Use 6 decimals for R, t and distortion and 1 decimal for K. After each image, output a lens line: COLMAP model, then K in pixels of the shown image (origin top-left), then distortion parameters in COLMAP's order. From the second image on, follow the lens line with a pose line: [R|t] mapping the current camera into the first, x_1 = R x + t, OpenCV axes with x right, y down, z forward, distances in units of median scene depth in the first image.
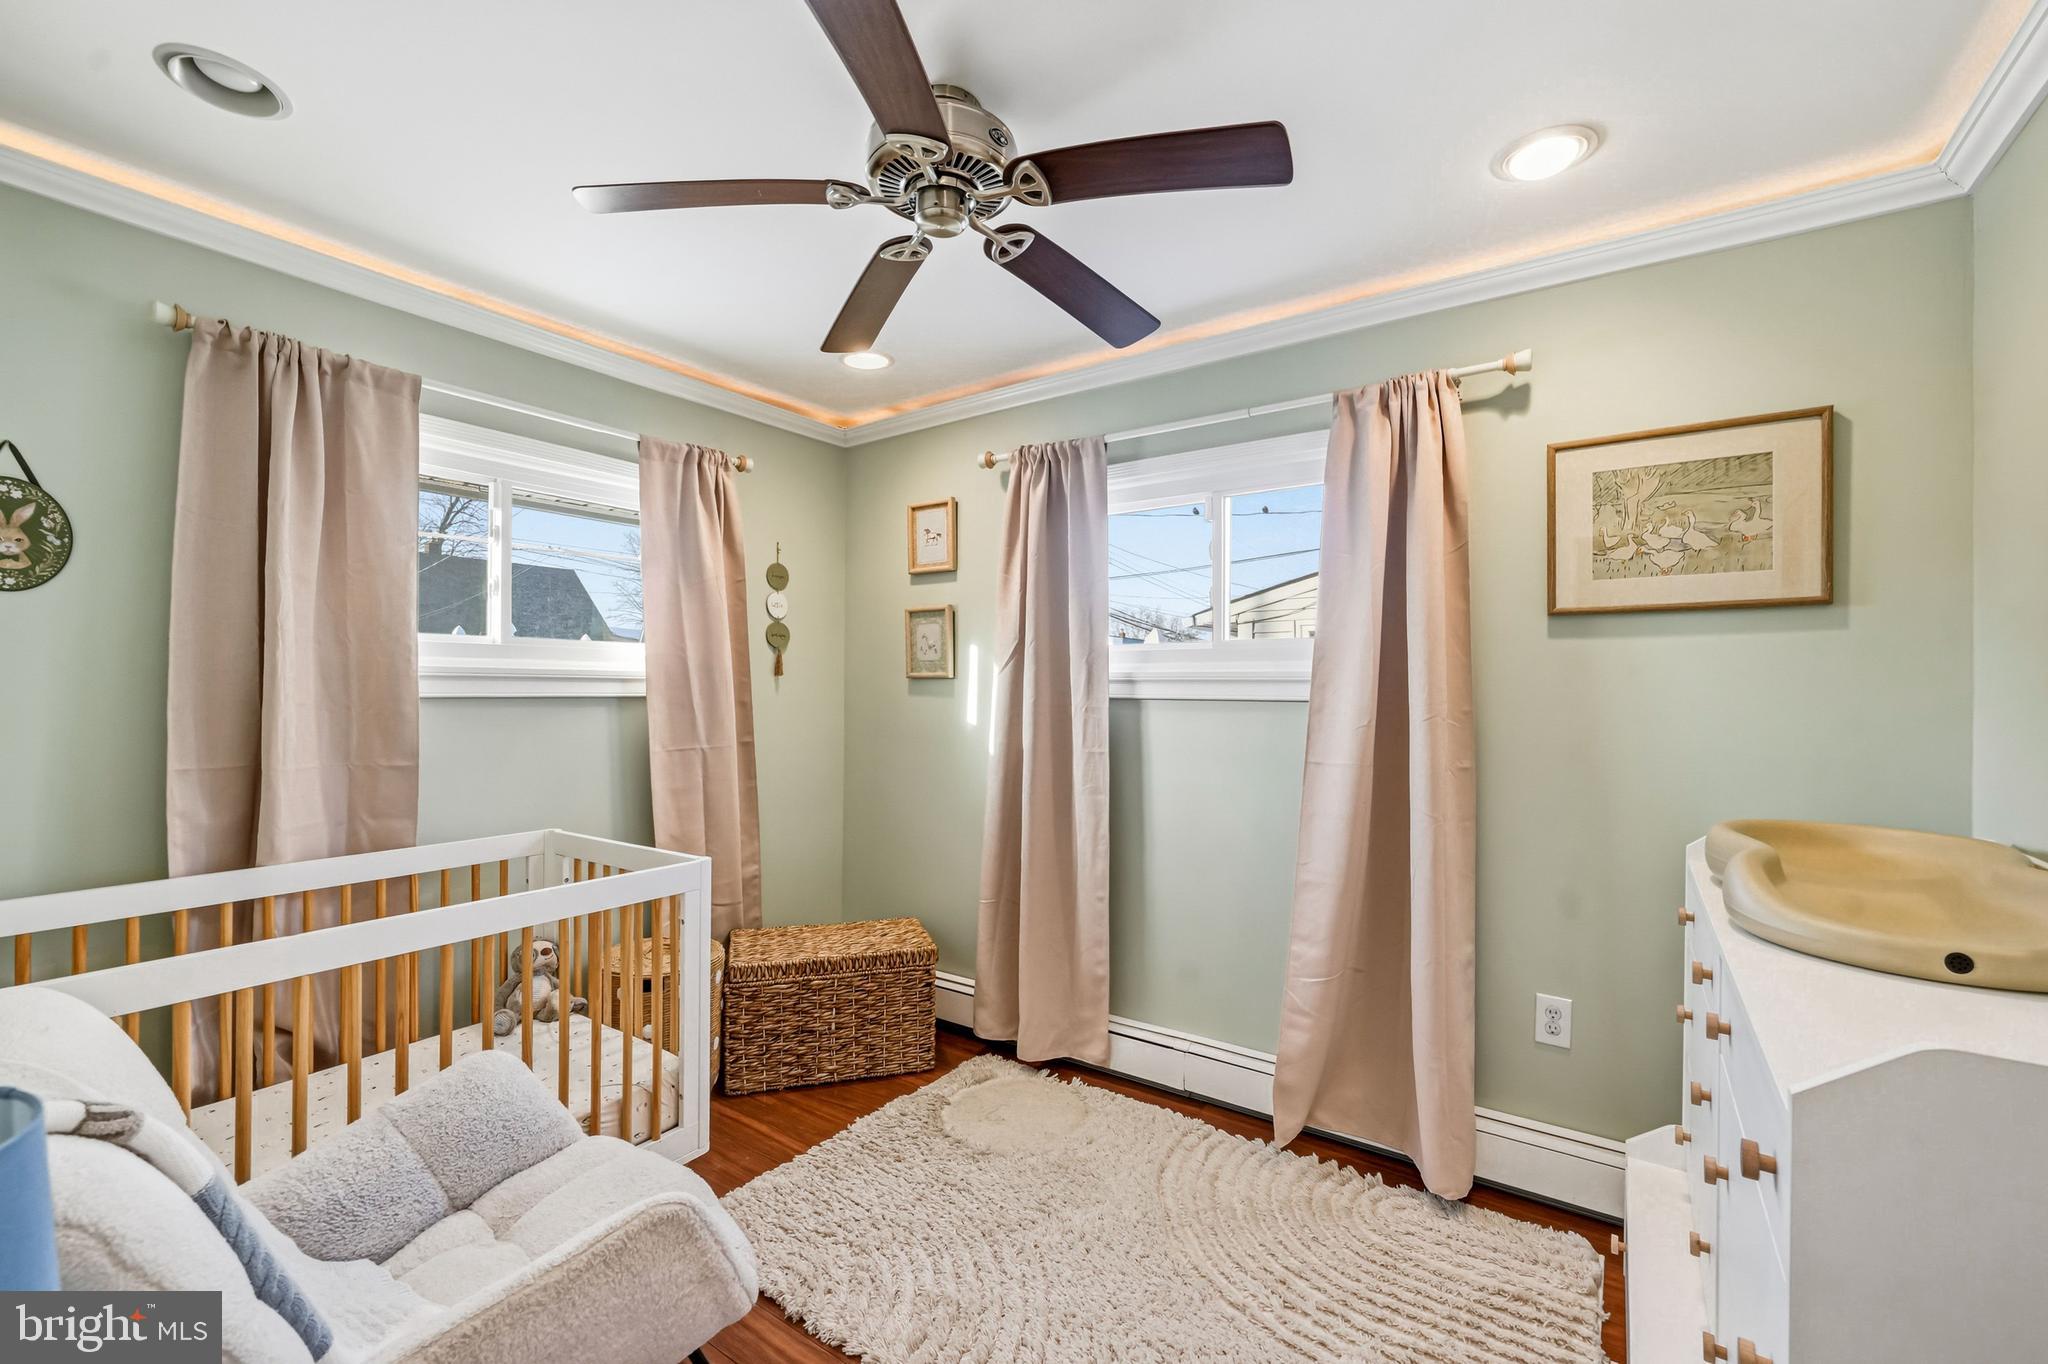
lens RADIAL K [[843.4, 0, 1016.7], [0, 843.4, 684.2], [0, 0, 1]] dist [-0.010093, 0.003722]
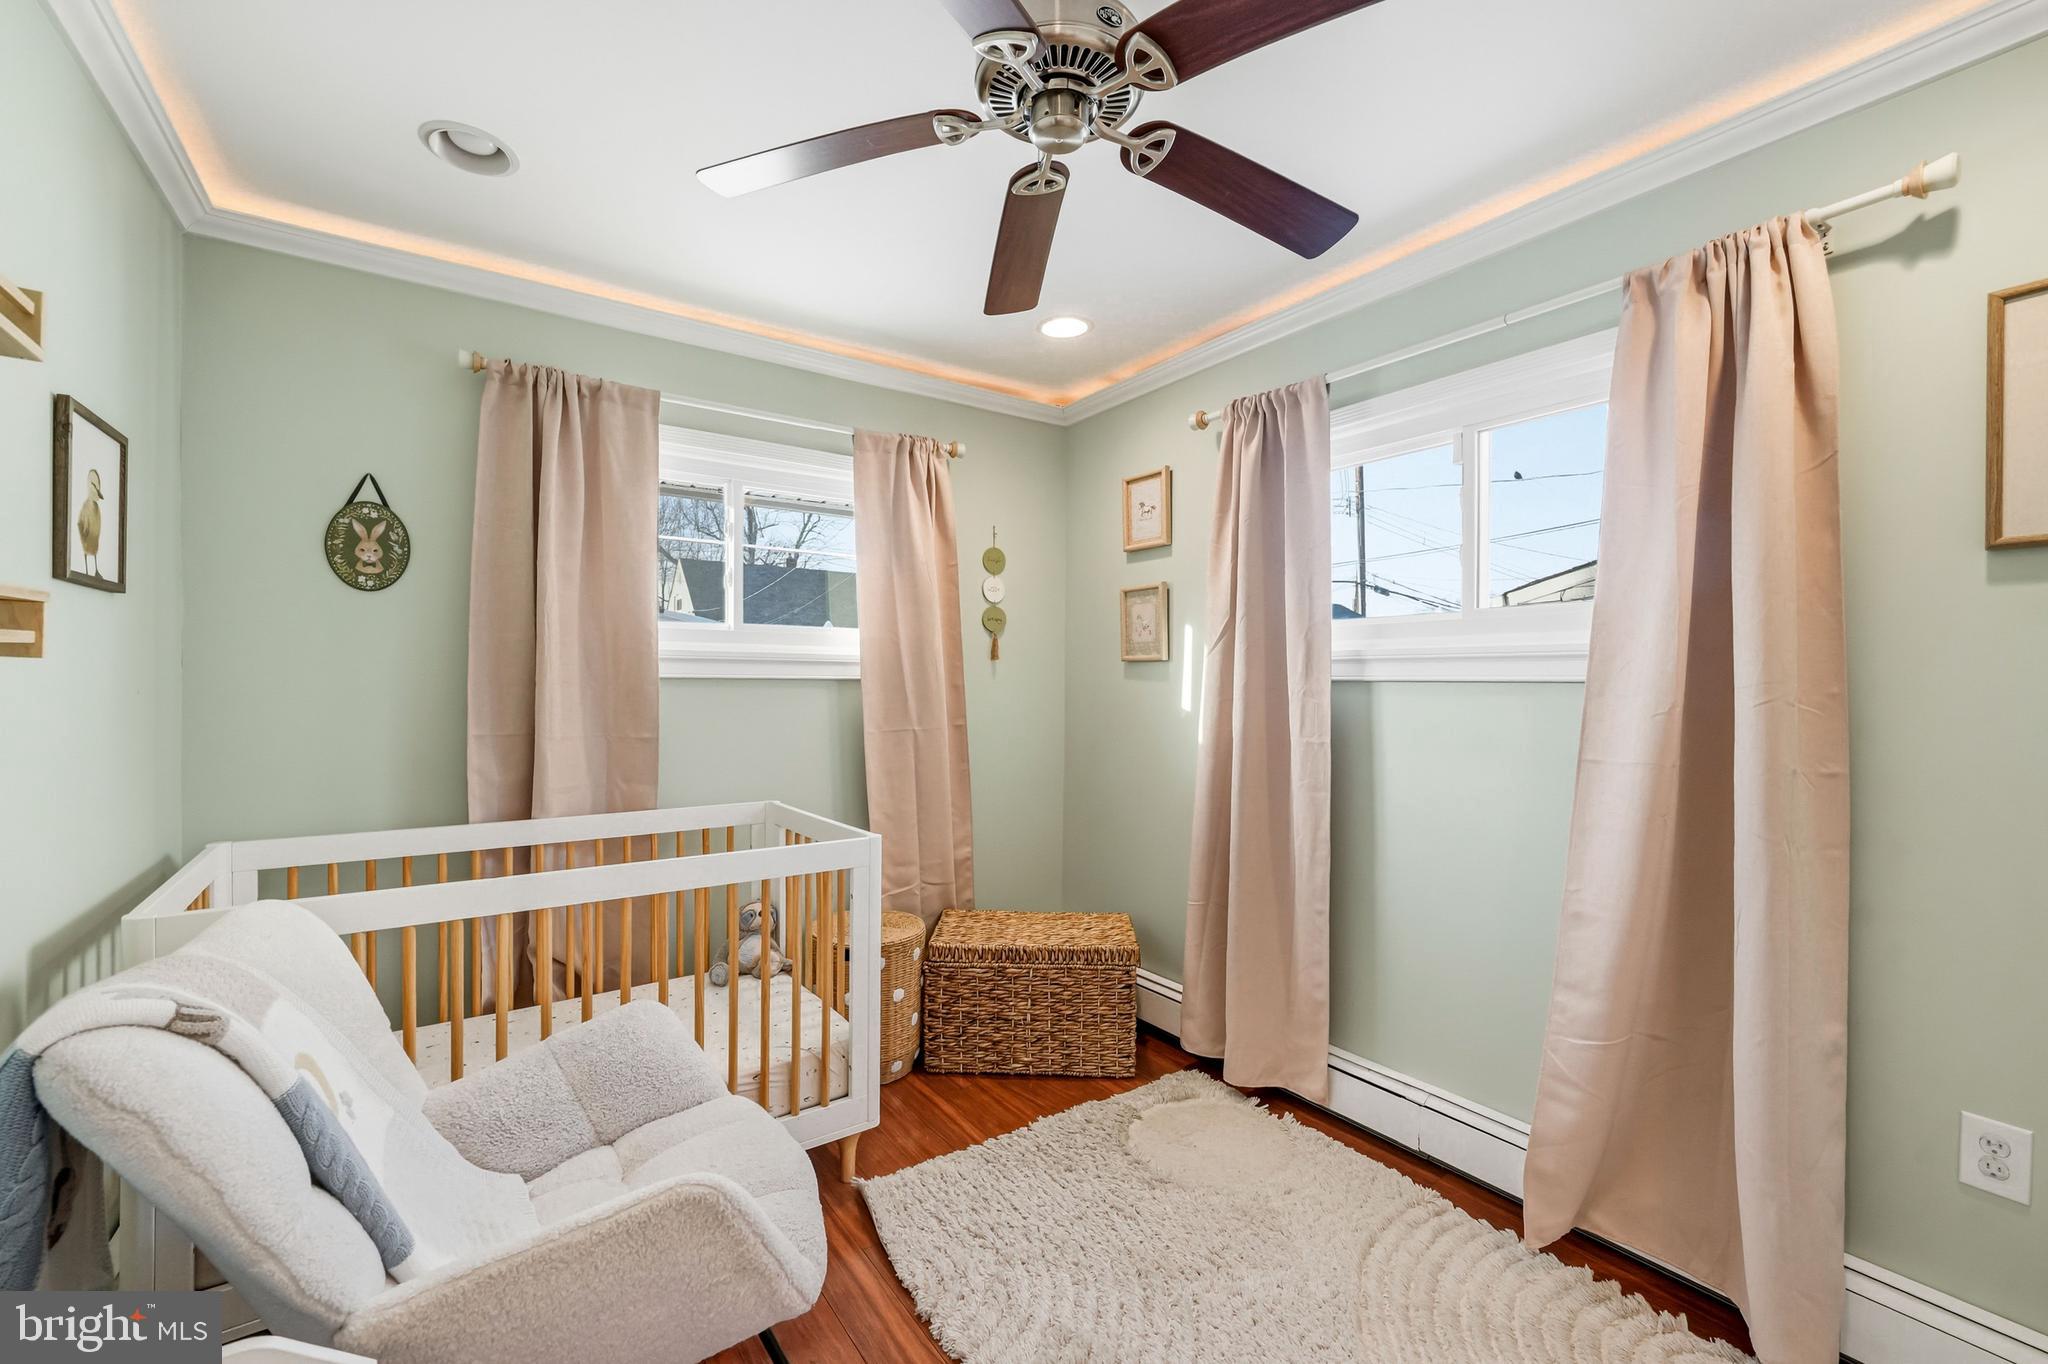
lens RADIAL K [[840.1, 0, 1016.0], [0, 840.1, 684.3], [0, 0, 1]] dist [-0.012668, 0.004117]
pose [[0.940932, 0.001488, -0.338592, 0.125544], [0.000943, 0.999975, 0.007017, 0.018860], [0.338594, -0.006922, 0.940907, 0.111665]]
